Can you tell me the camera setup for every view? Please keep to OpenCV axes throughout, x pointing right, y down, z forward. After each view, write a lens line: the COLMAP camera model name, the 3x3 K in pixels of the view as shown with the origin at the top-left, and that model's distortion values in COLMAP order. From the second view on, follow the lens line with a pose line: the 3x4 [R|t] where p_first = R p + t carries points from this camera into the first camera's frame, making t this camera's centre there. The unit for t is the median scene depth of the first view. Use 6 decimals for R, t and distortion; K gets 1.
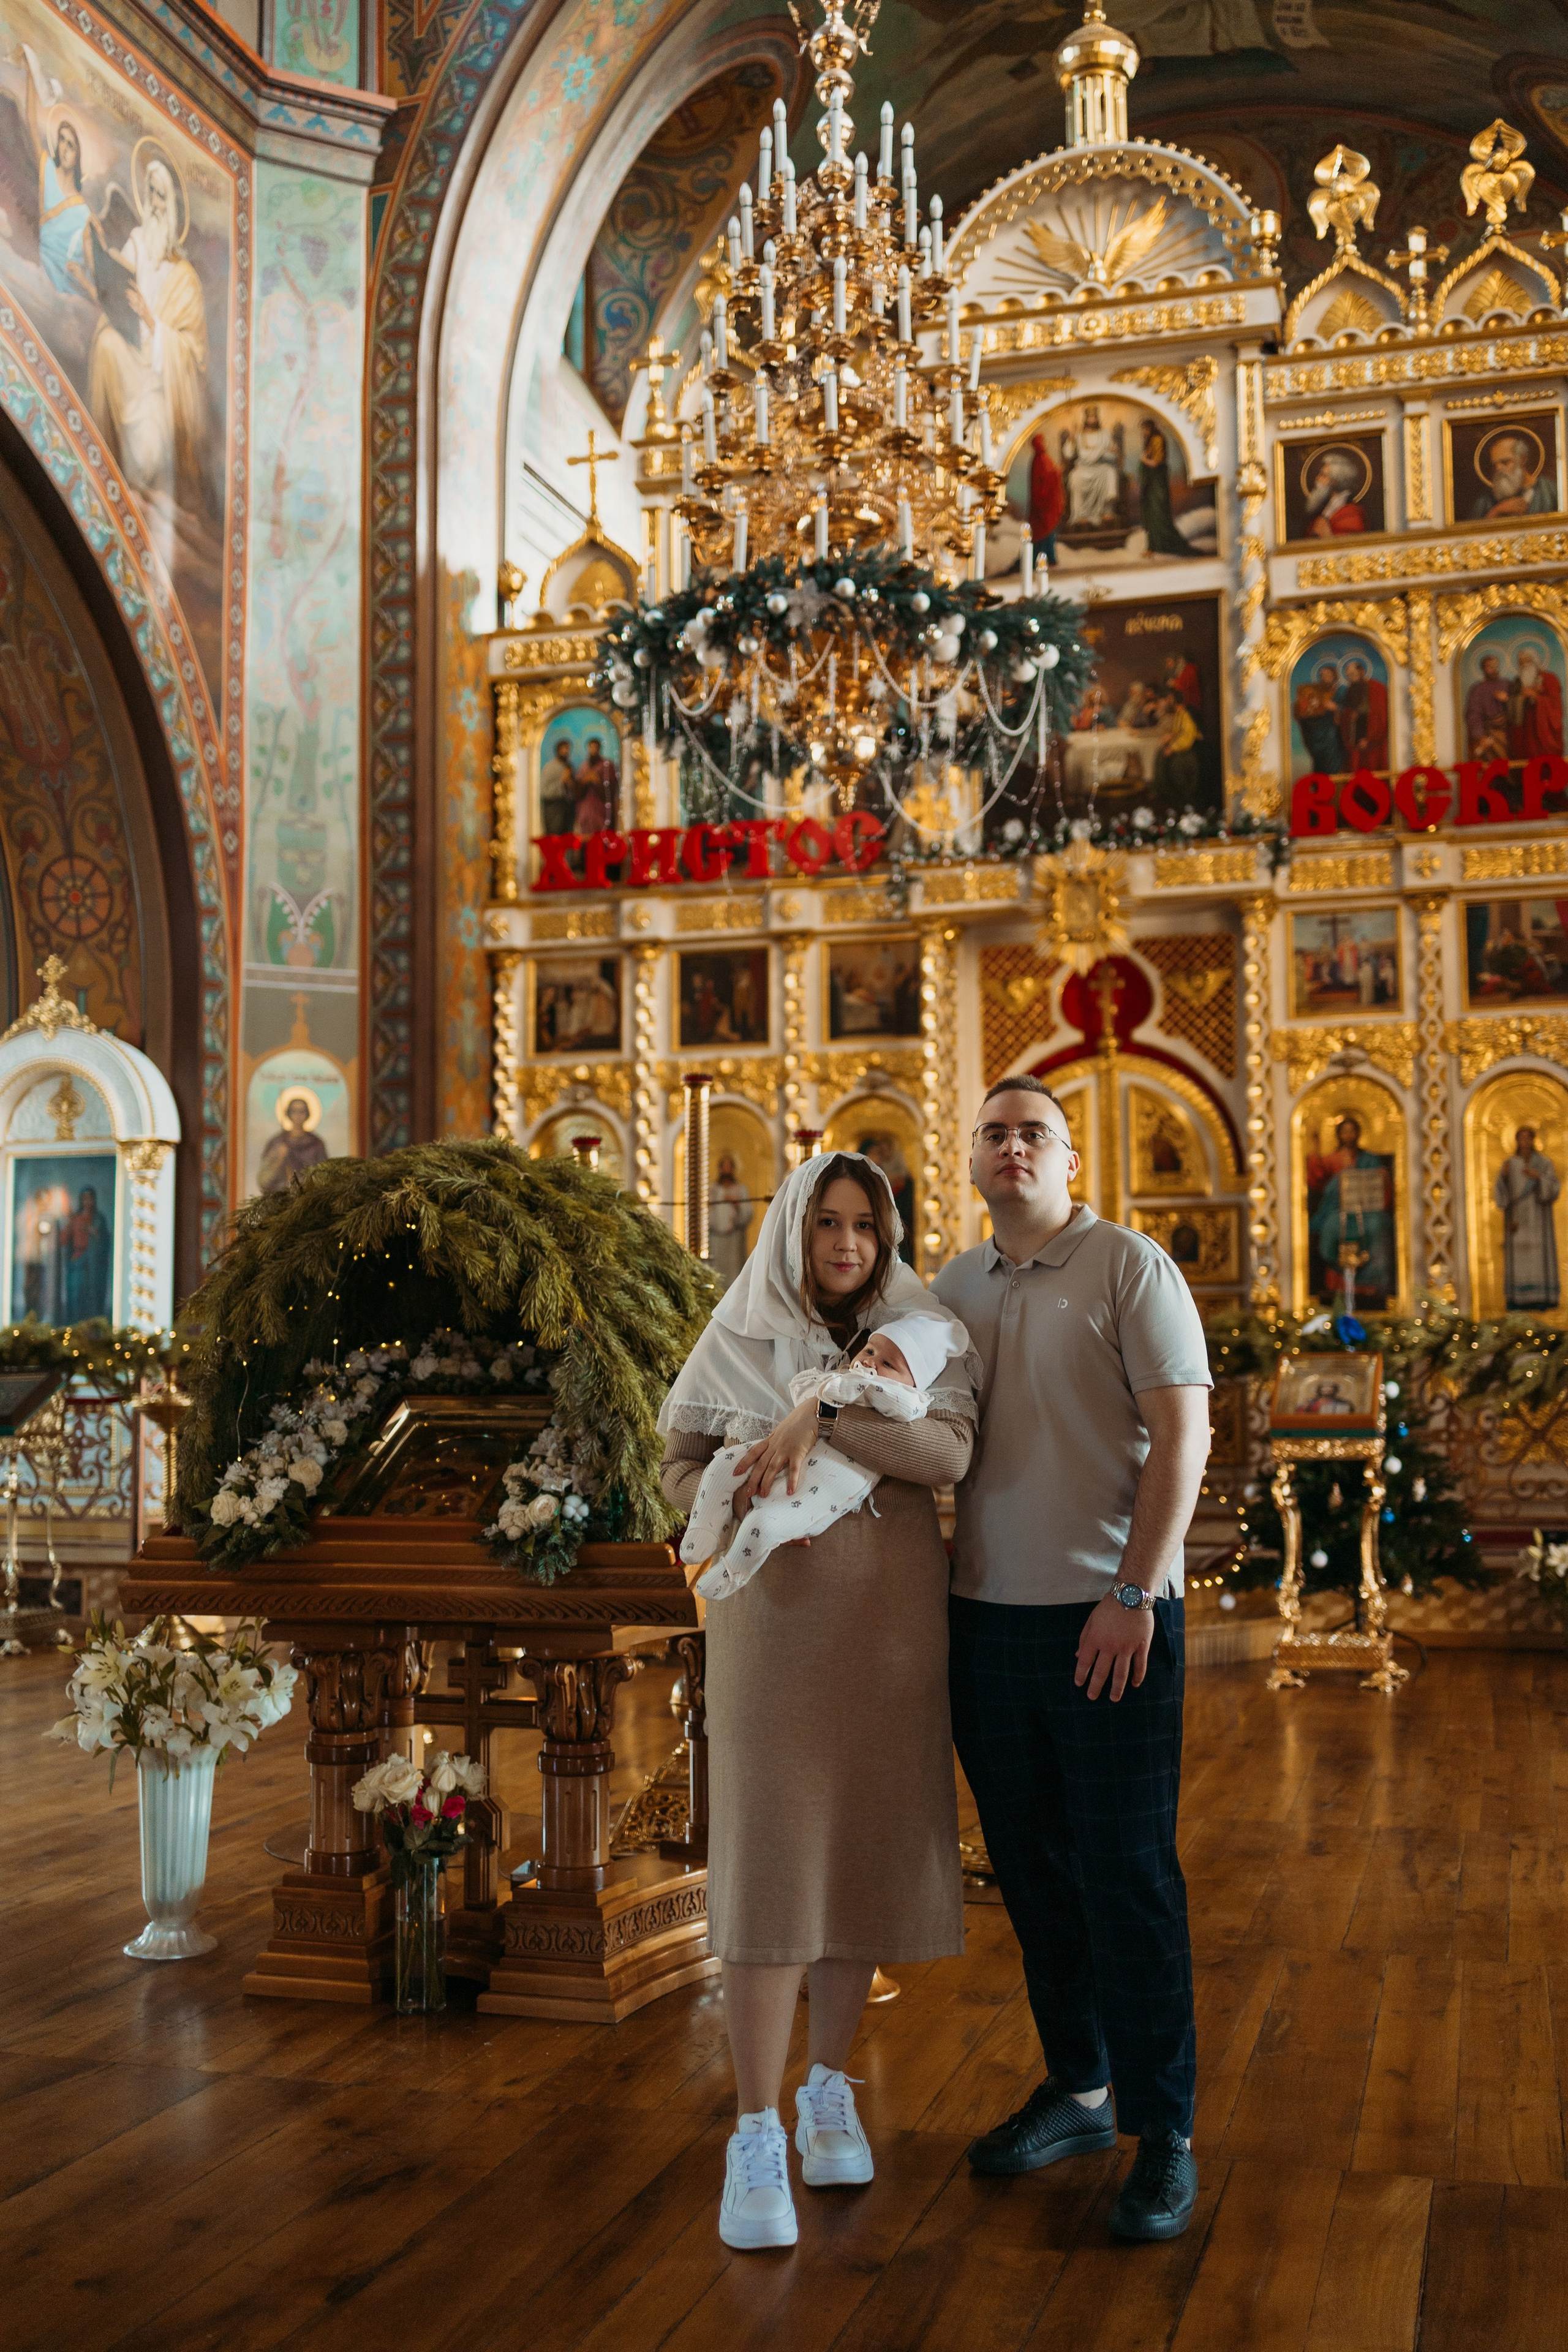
lens RADIAL K [[2333.4, 0, 784.8], [0, 2333.4, 1173.0], [0, 0, 1]] dist [0.003014, 0.000000]
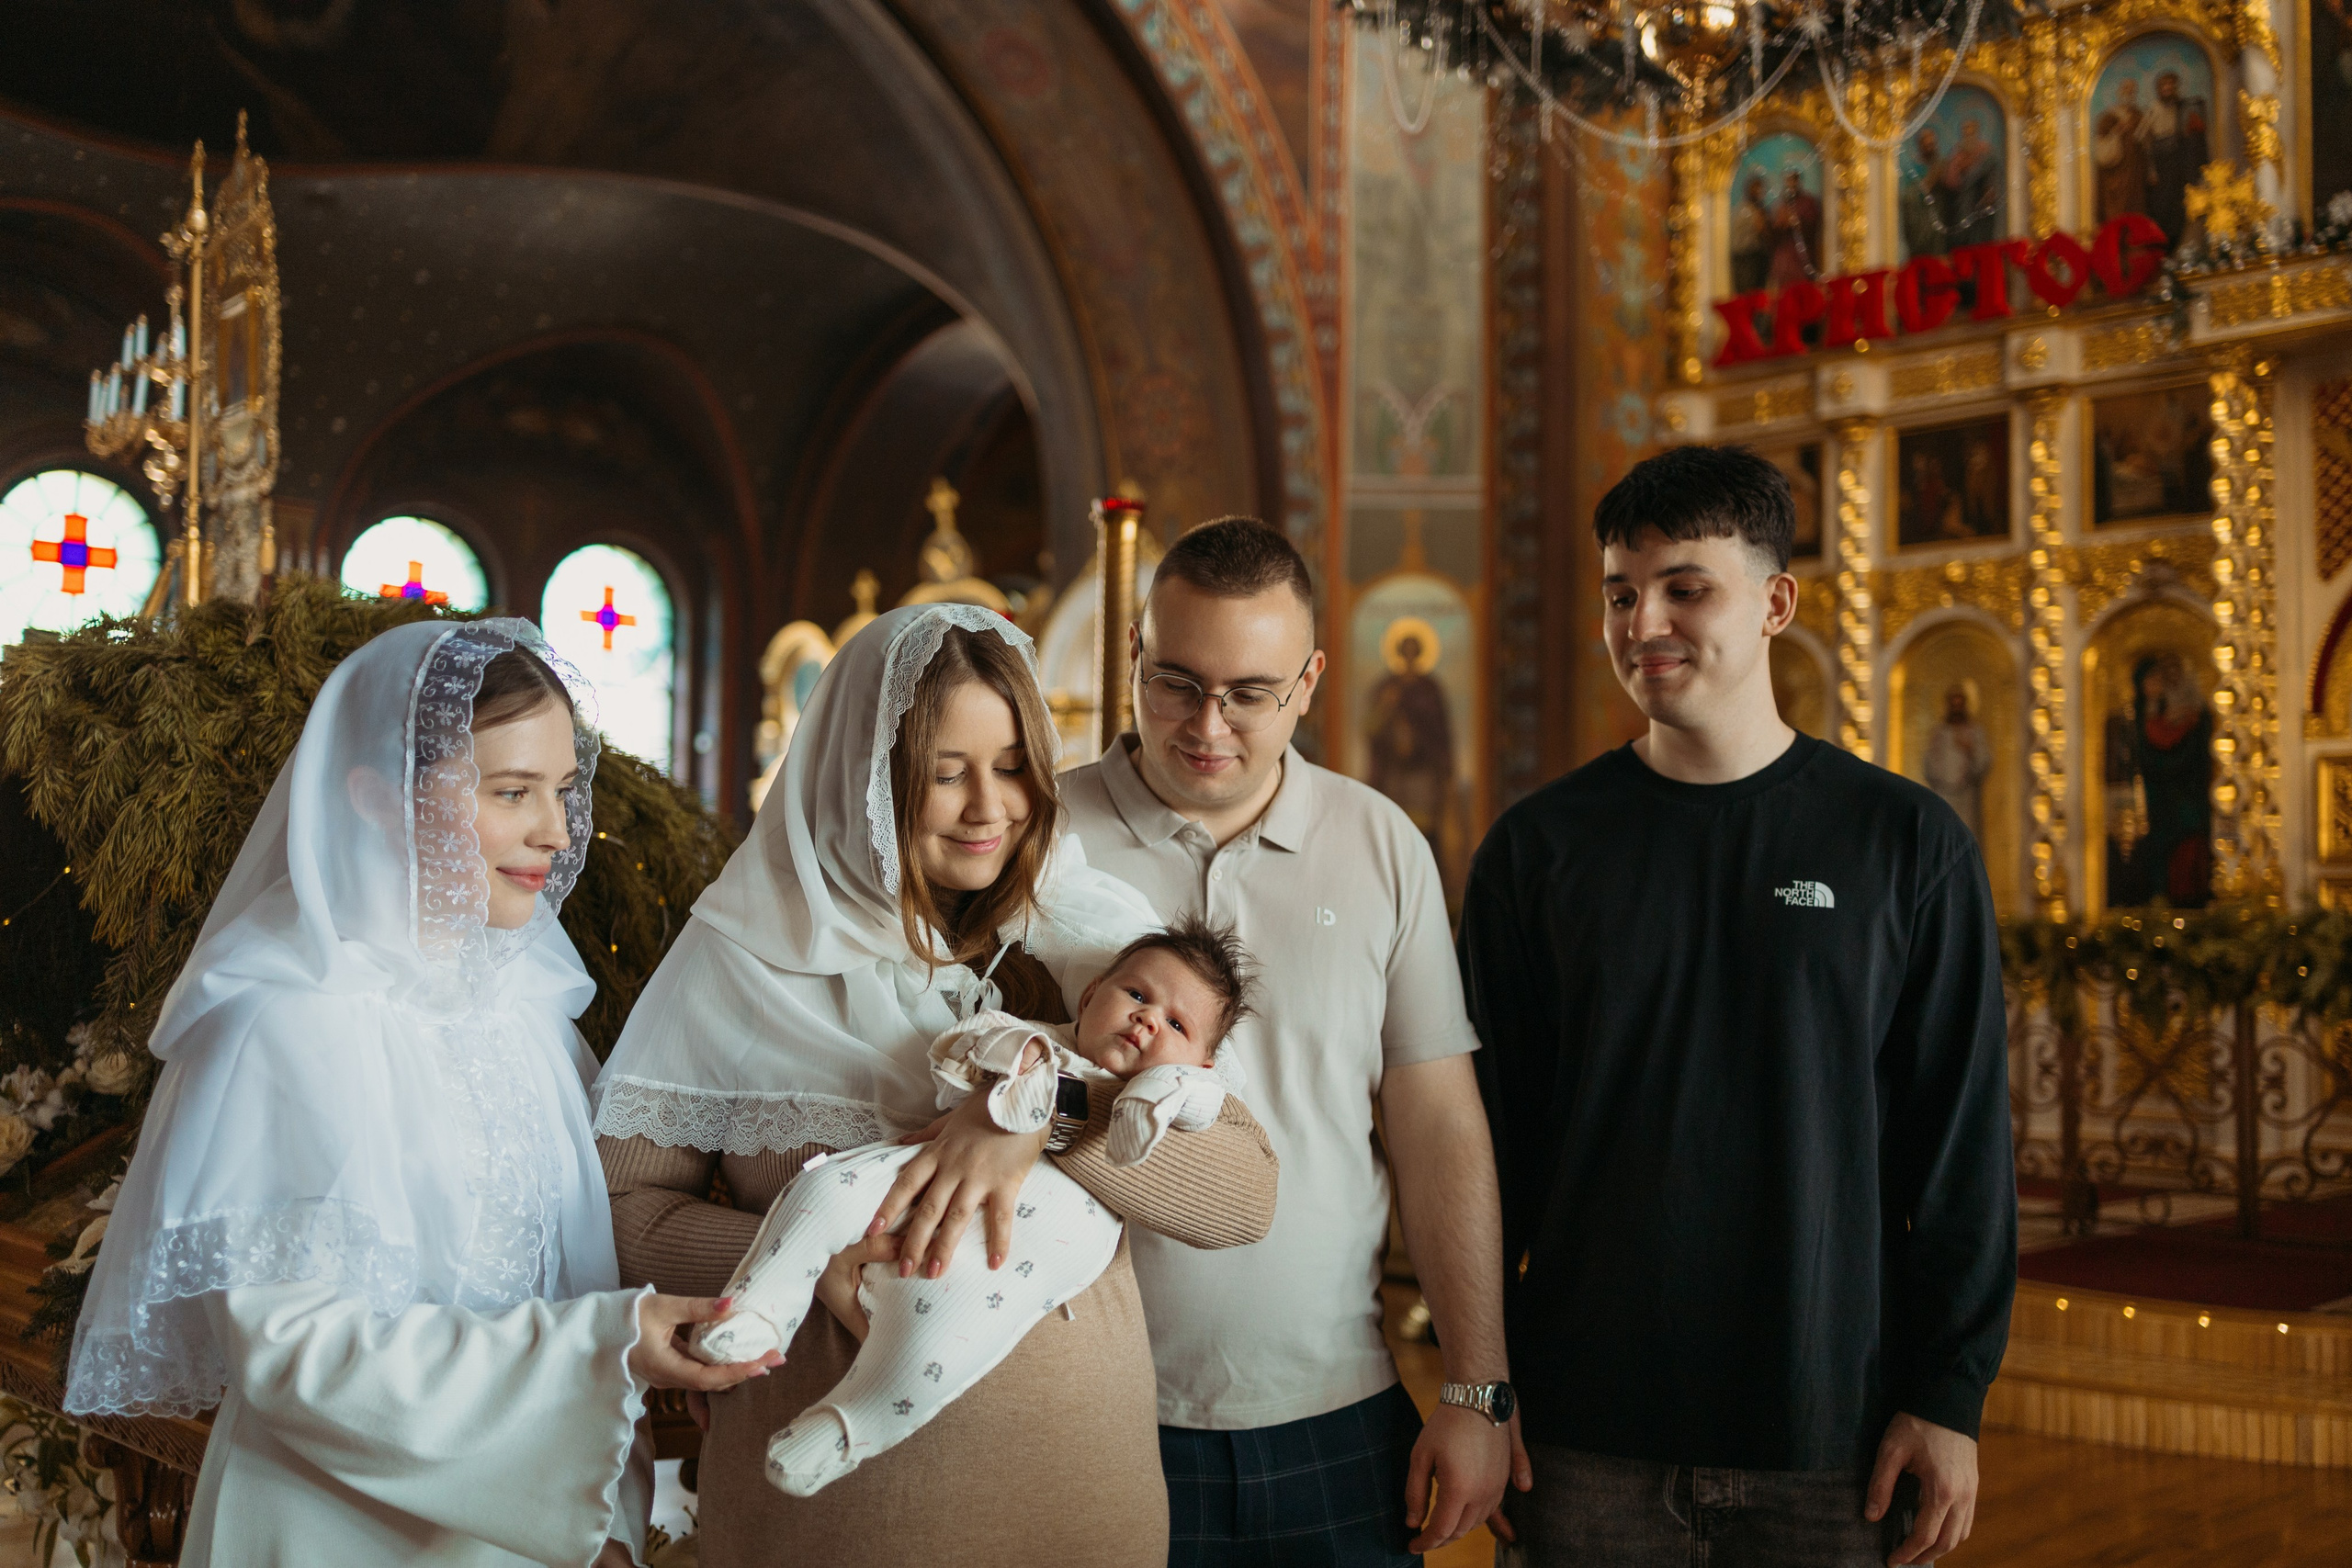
lens RADIAL K [[2333.2, 0, 1183.3], [0, 2333.2, 781.1], [0, 0, 1]] dist [0.003014, 0.000000]
pose [[0.878997, -0.010820, -0.476704, 0.124017], [0.018044, 0.999781, 0.010578, 0.011318], [0.476485, -0.017900, 0.879000, 0.214509]]
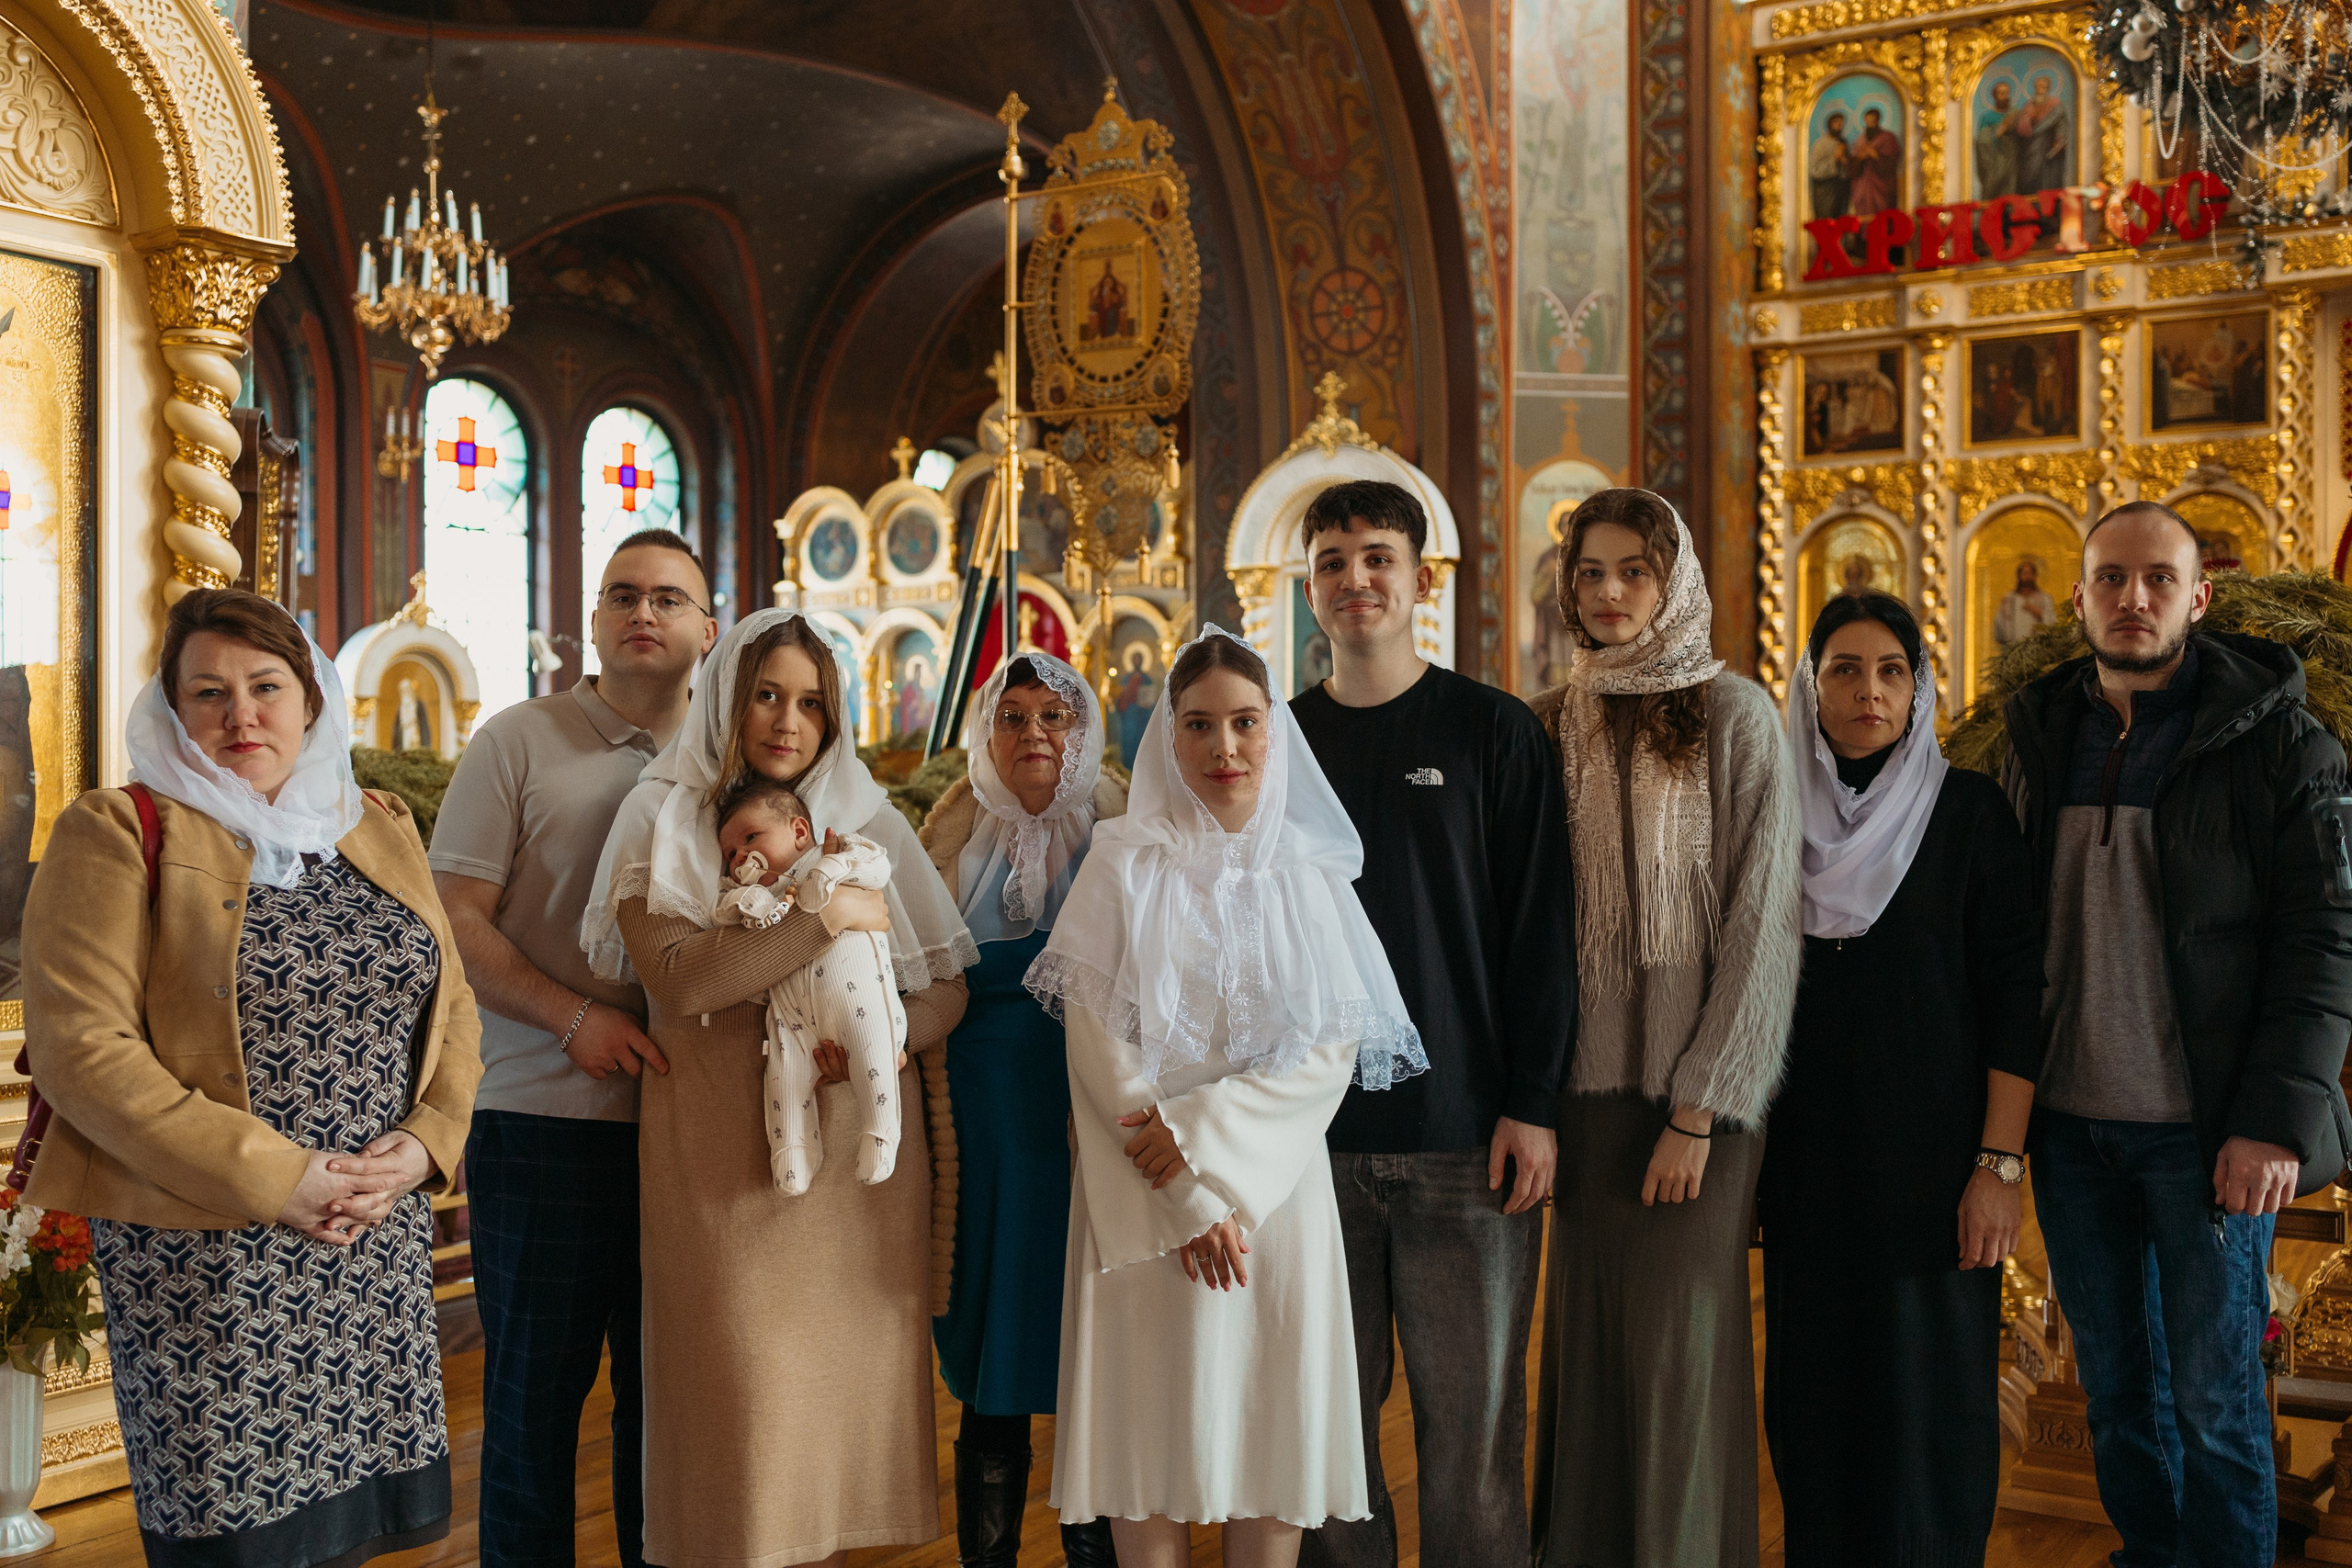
lens RADIAL K [[2333.2, 0, 1157.7], [0, 2333.2, 789.1], [0, 0, 1]] dist [0.003014, 0.000000]
pose [[0.961451, 0.007433, -0.274876, -0.106490], [0.017928, 0.995813, 0.089638, -0.006996], [0.274391, -0.091111, 0.957292, 0.016618]]
